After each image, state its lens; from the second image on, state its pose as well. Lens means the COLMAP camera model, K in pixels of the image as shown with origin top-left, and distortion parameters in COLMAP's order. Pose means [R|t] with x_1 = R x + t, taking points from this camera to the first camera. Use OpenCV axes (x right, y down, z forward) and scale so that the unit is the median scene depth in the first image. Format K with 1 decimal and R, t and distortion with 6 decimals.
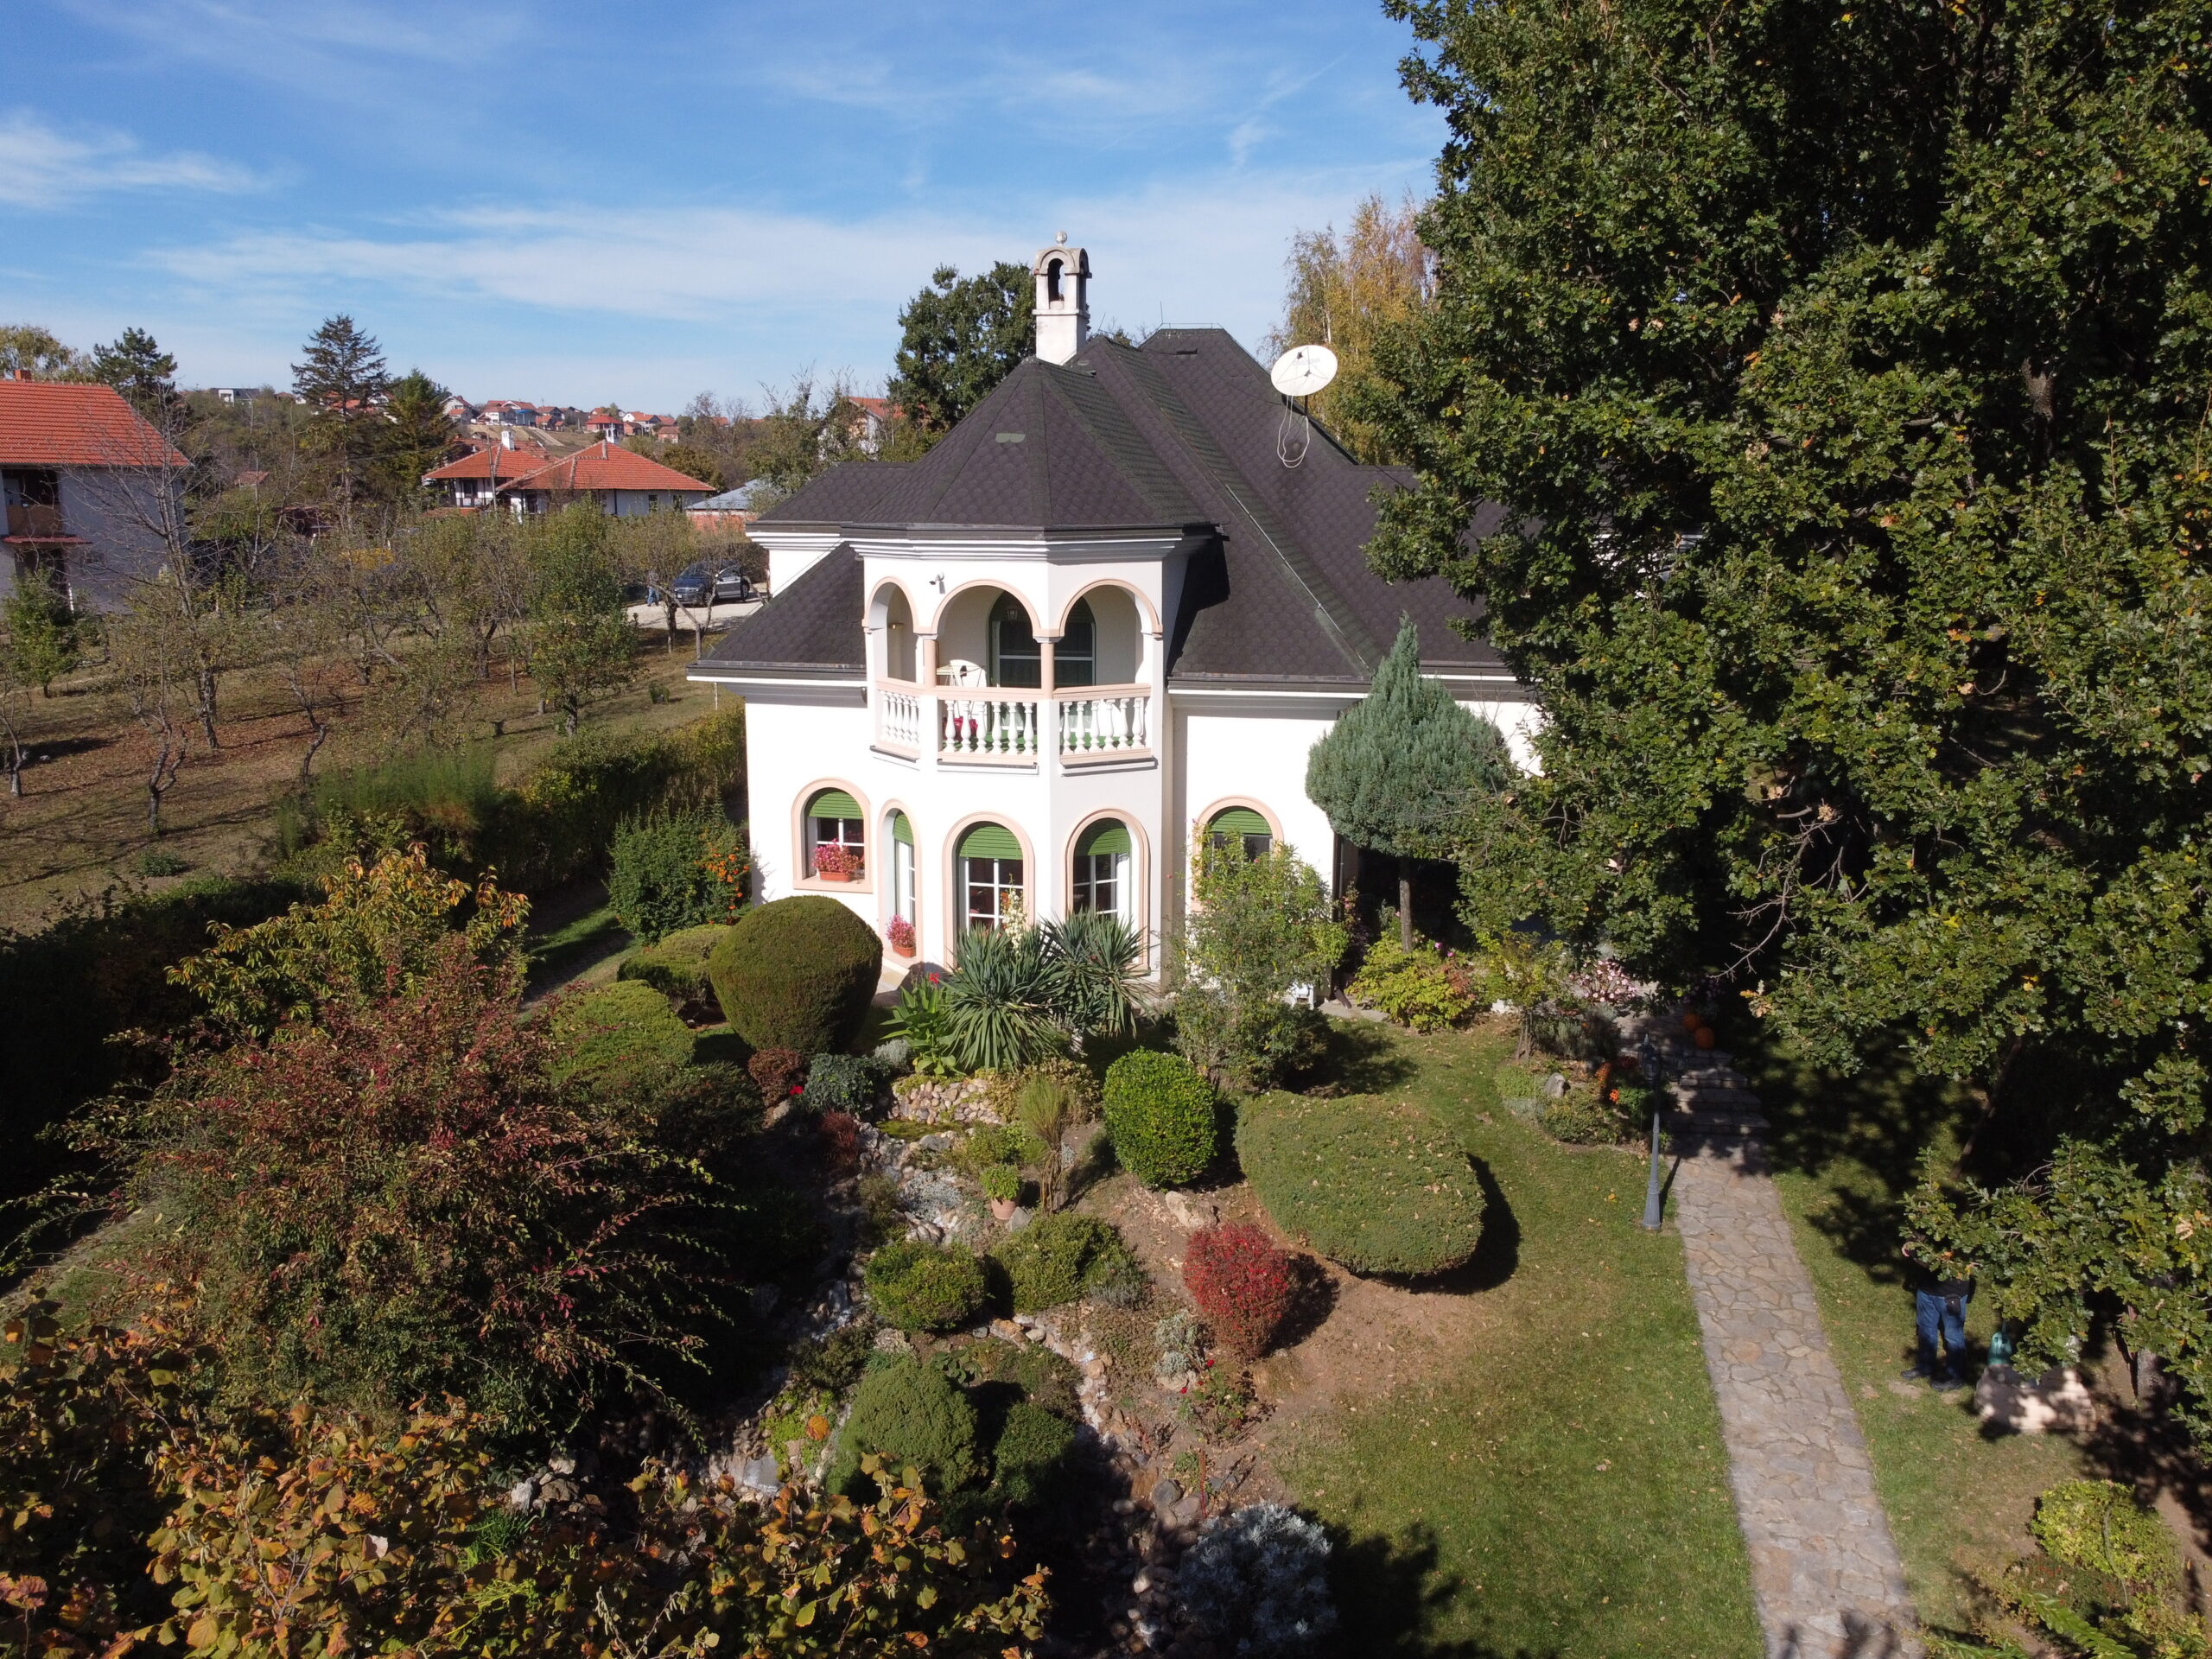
lens RADIAL K [[1682.5, 0, 1097.6], [0, 1682.5, 819.2], [0, 0, 1]] dist [0.003455, -0.008599]
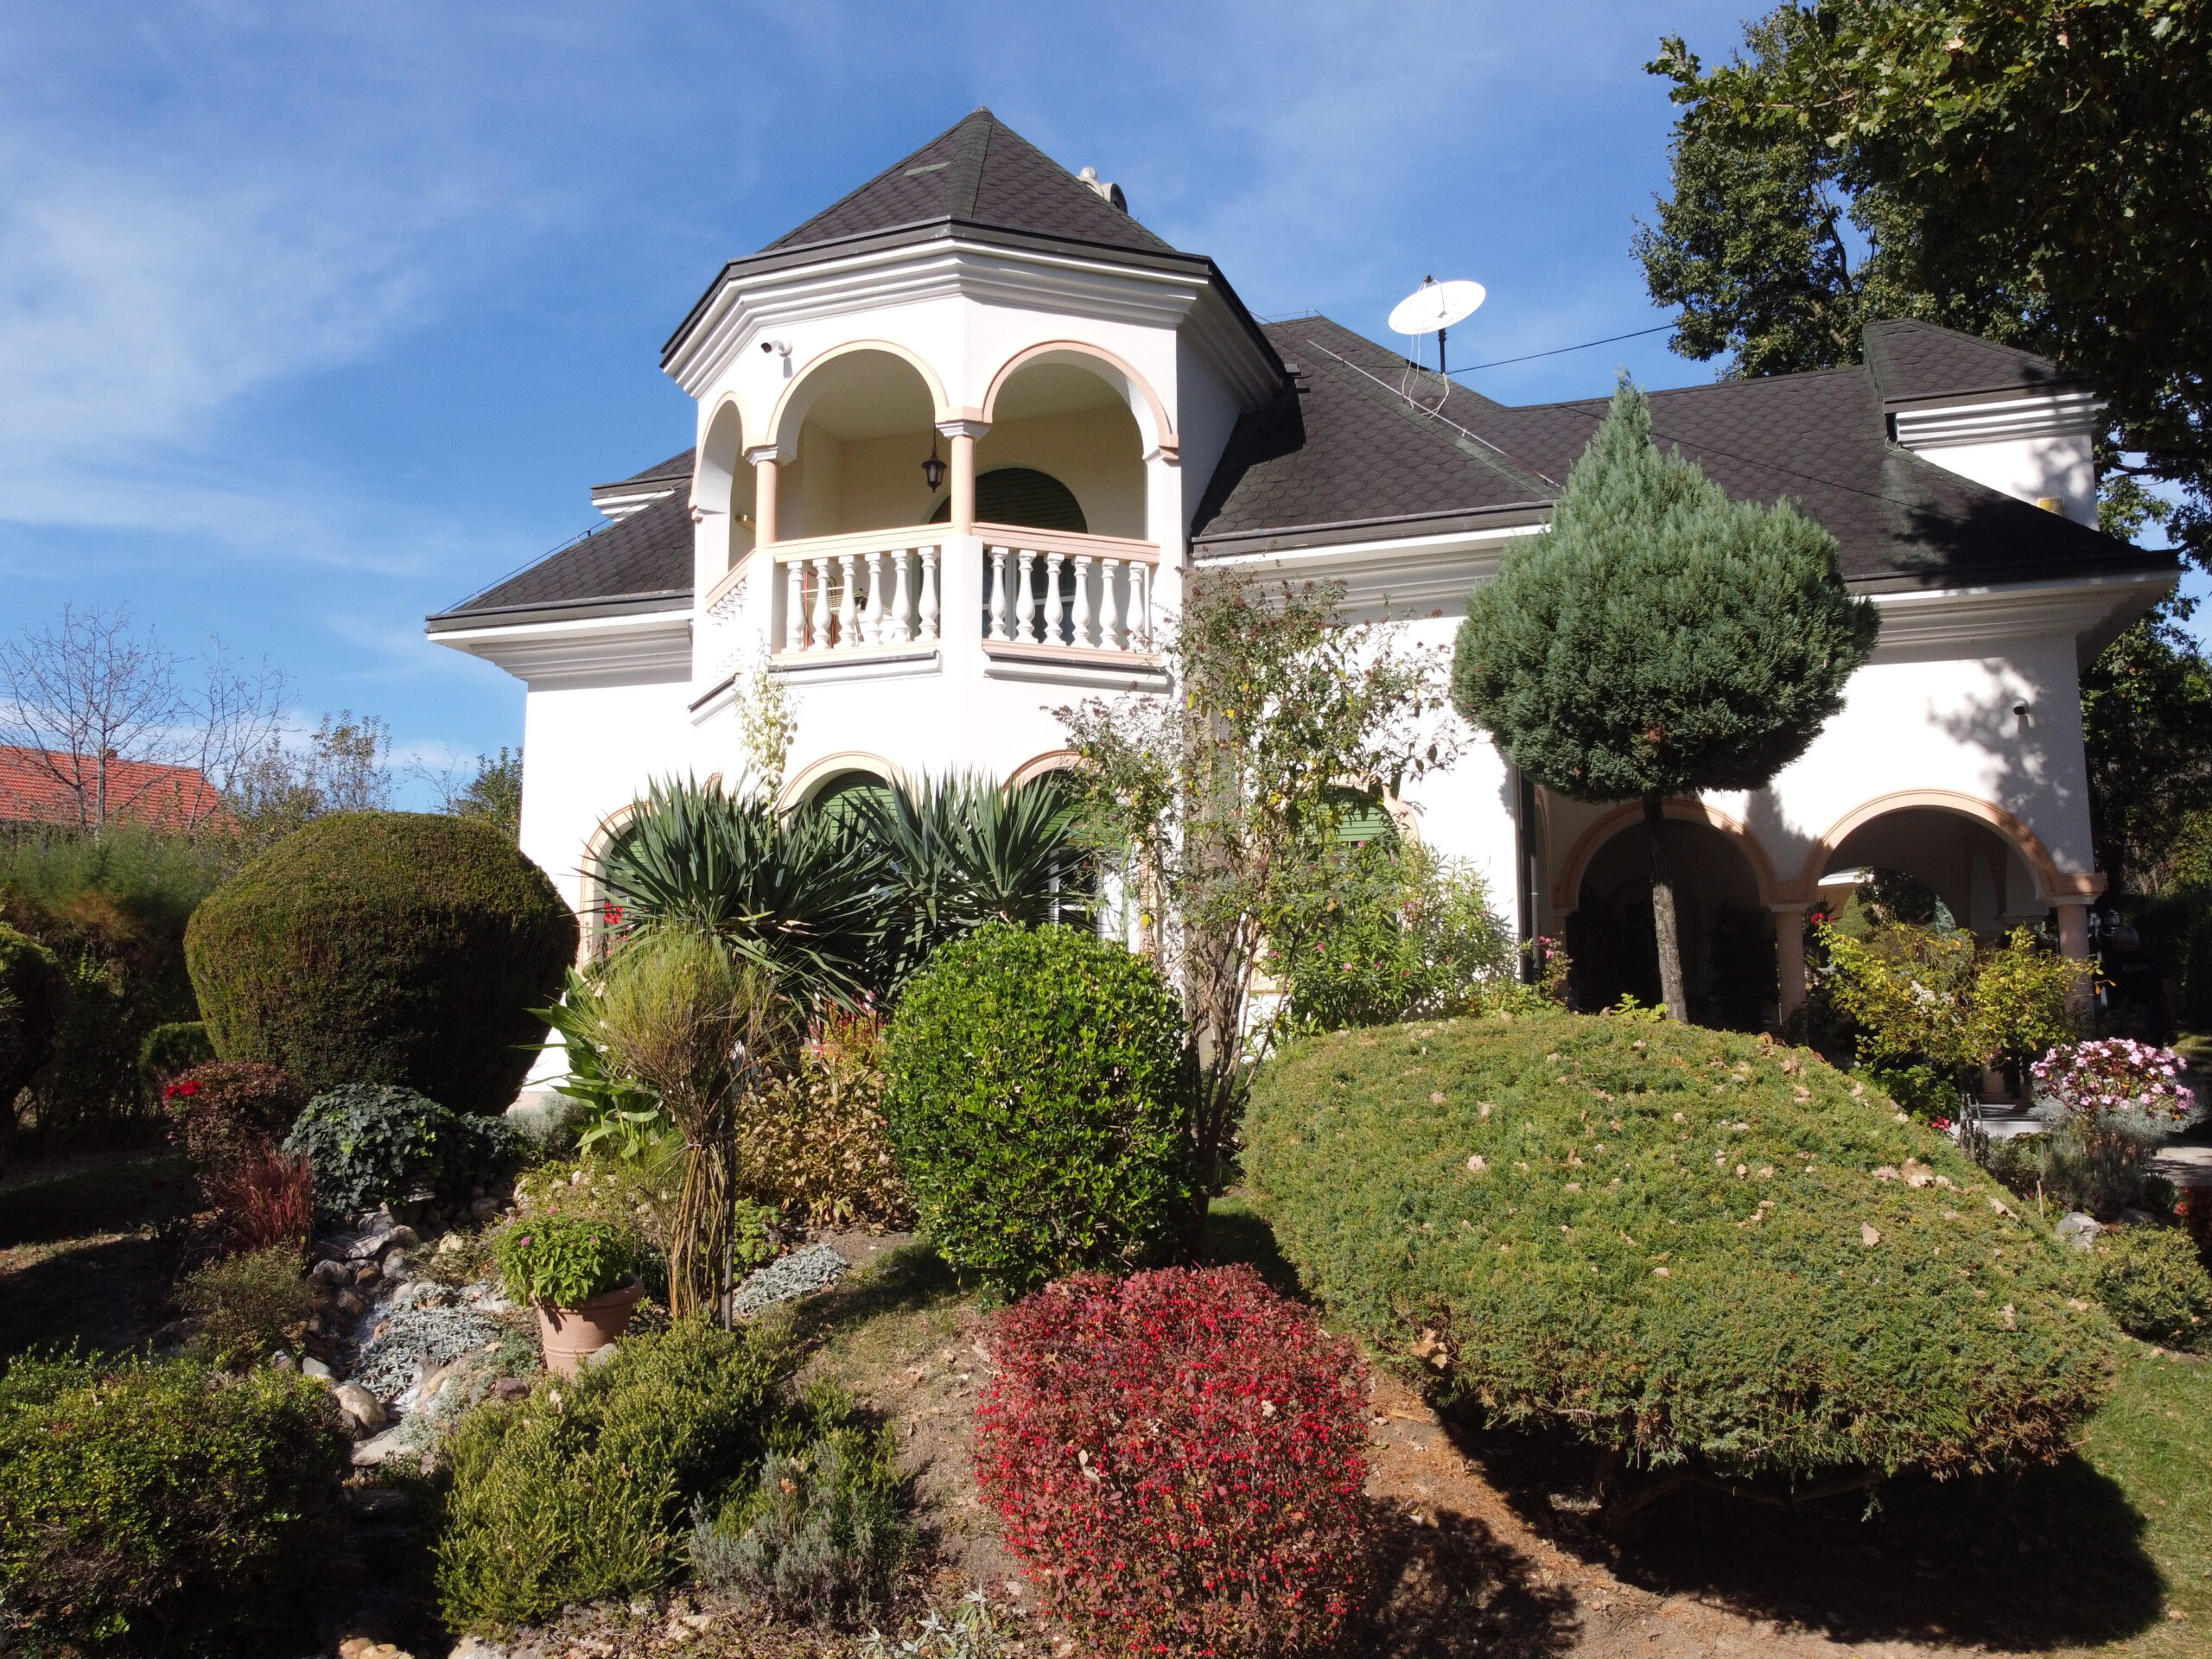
lens RADIAL K [[1682.5, 0, 1097.6], [0, 1682.5, 819.2], [0, 0, 1]] dist [0.003455, -0.008599]
pose [[0.993601, -0.015923, -0.111823, 0.068166], [-0.020091, 0.949311, -0.313695, 0.172004], [0.111150, 0.313934, 0.942916, 0.479385]]
